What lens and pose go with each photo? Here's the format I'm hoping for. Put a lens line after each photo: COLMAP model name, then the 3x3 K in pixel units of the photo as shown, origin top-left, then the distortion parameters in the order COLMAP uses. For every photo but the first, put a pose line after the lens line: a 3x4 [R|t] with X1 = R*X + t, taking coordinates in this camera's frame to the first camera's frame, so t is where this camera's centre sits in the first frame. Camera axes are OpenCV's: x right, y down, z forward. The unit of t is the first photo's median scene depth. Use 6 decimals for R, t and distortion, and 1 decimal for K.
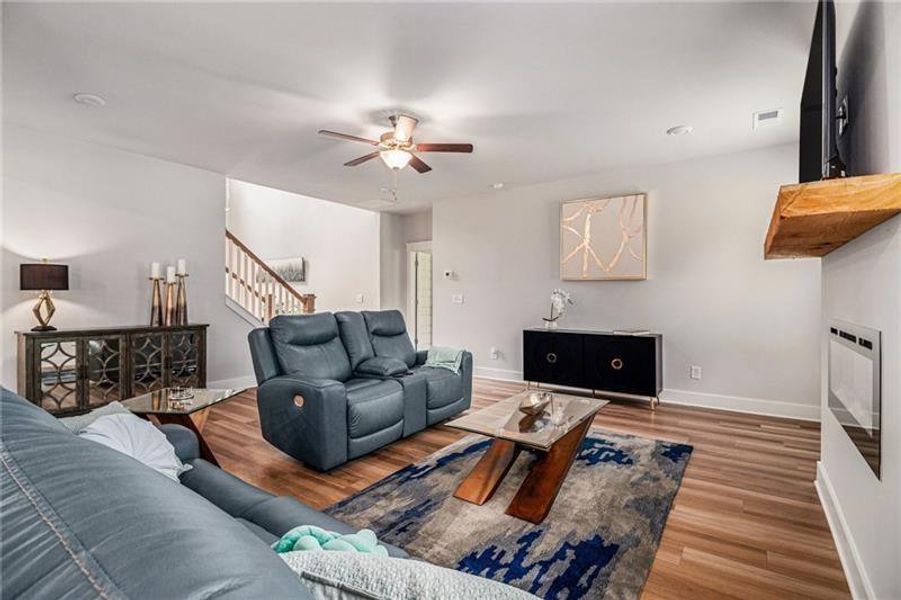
lens RADIAL K [[422.1, 0, 447.0], [0, 422.1, 297.6], [0, 0, 1]] dist [-0.021824, -0.008452]
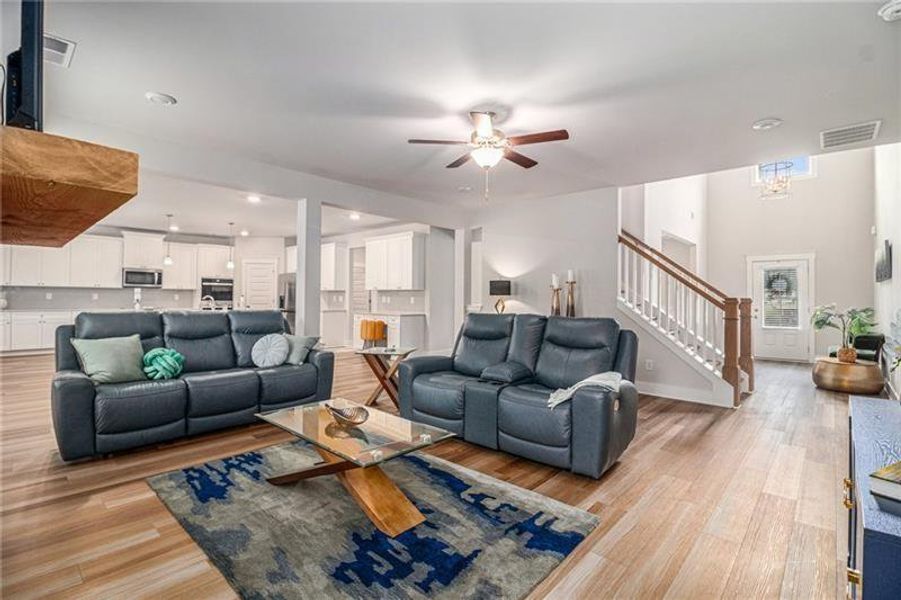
lens RADIAL K [[422.1, 0, 458.2], [0, 422.1, 294.7], [0, 0, 1]] dist [-0.021824, -0.008452]
pose [[-0.106852, -0.004793, -0.994263, 1.005147], [-0.012414, 0.999917, -0.003487, -0.011711], [0.994197, 0.011970, -0.106902, 1.215504]]
